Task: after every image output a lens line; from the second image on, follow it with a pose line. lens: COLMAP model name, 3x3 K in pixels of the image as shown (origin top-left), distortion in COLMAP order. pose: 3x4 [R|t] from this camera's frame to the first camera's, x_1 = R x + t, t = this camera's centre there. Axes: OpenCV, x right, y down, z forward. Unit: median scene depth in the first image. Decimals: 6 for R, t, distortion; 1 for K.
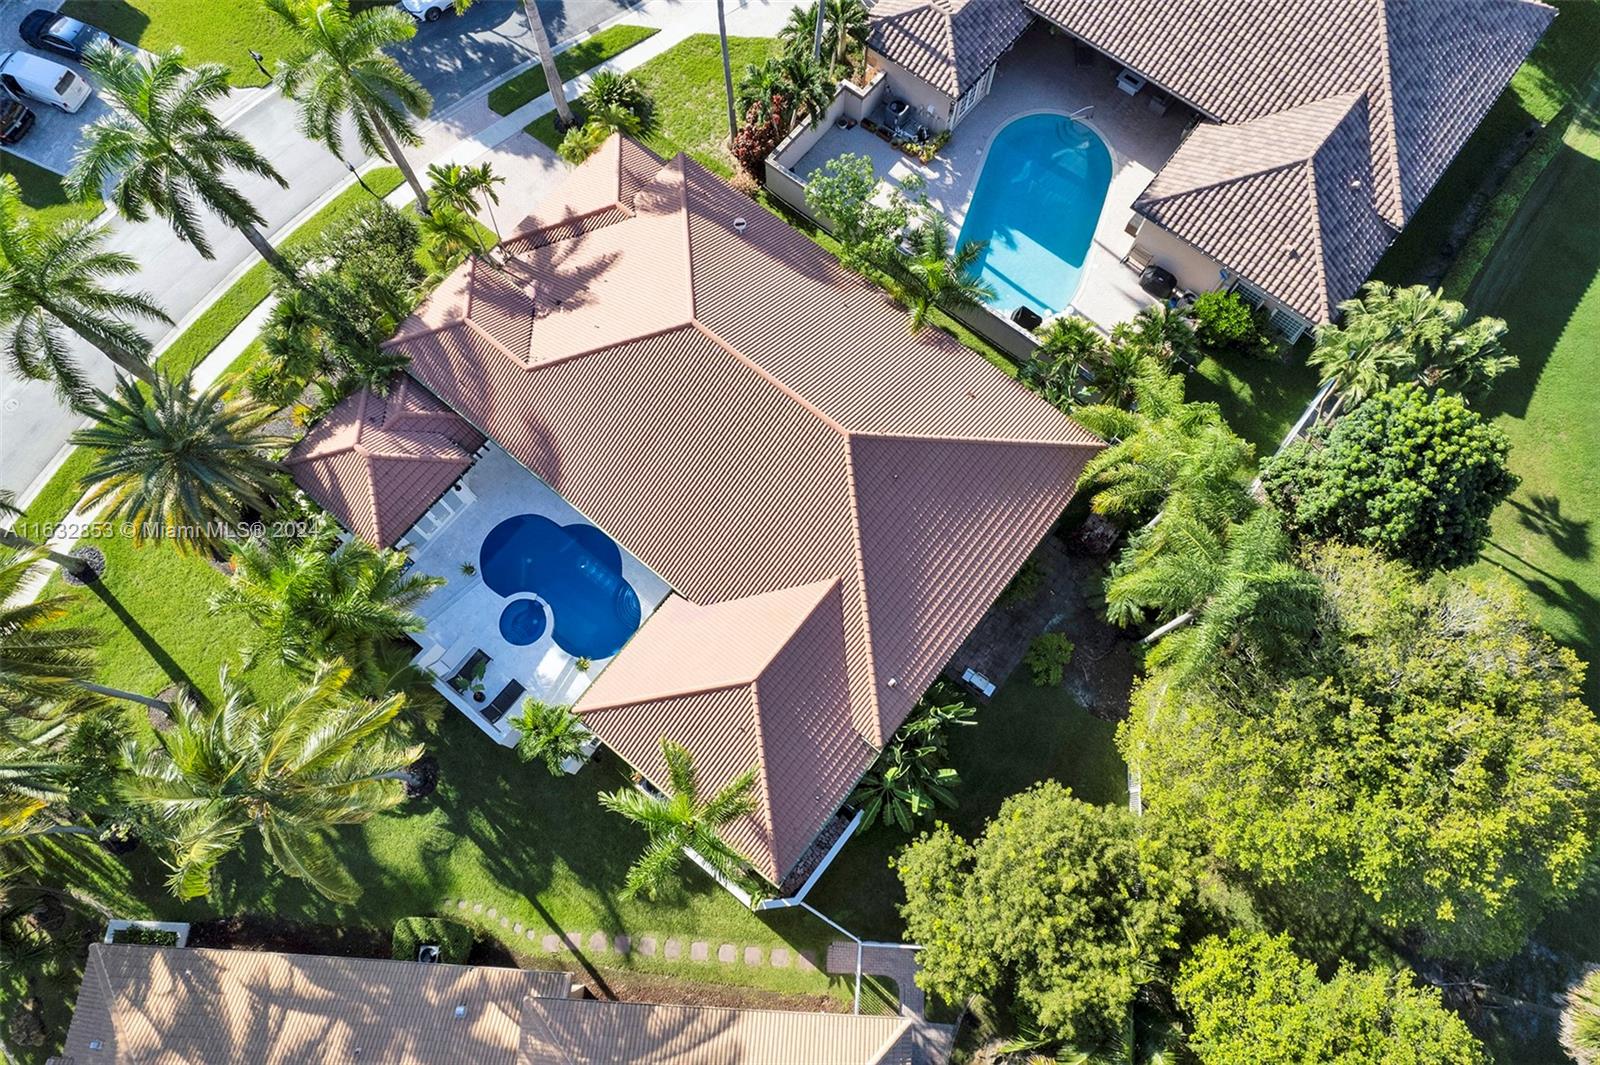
lens RADIAL K [[1035.6, 0, 790.6], [0, 1035.6, 530.2], [0, 0, 1]] dist [-0.082968, 0.075286]
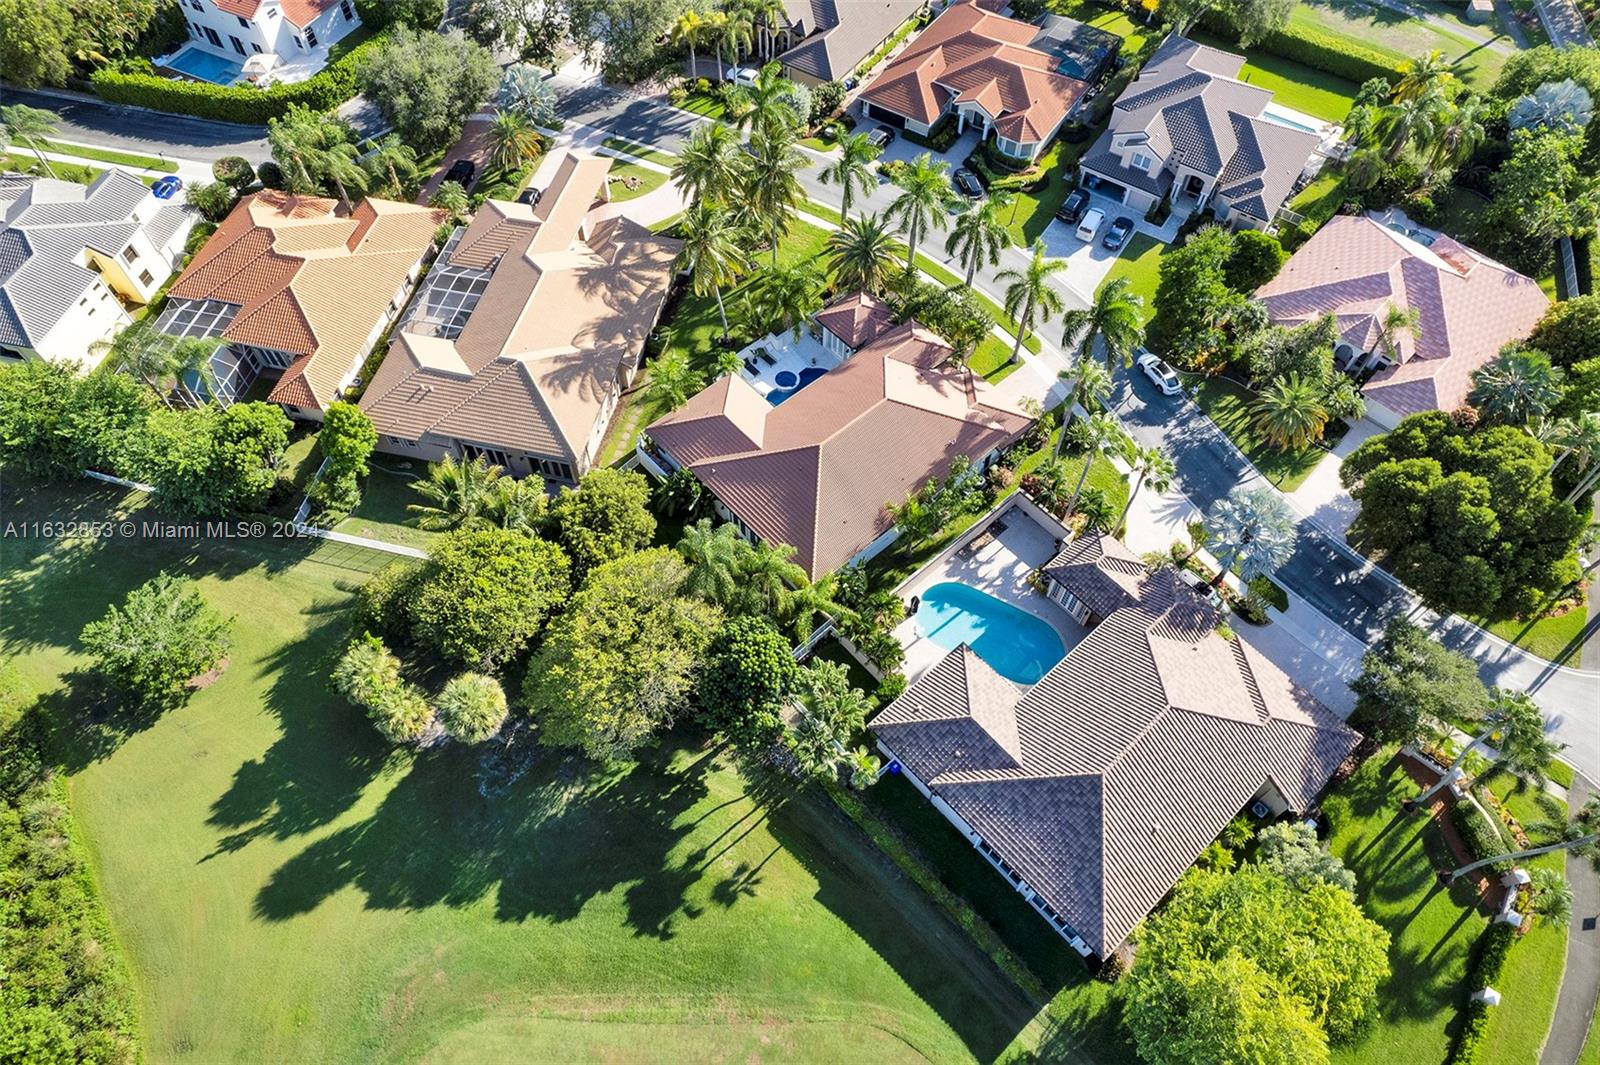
lens RADIAL K [[1035.6, 0, 790.6], [0, 1035.6, 530.2], [0, 0, 1]] dist [-0.082968, 0.075286]
pose [[-0.166697, 0.834033, -0.525928, 1.256429], [-0.936567, 0.032849, 0.348946, -0.725173], [0.308309, 0.550735, 0.775652, -0.593002]]
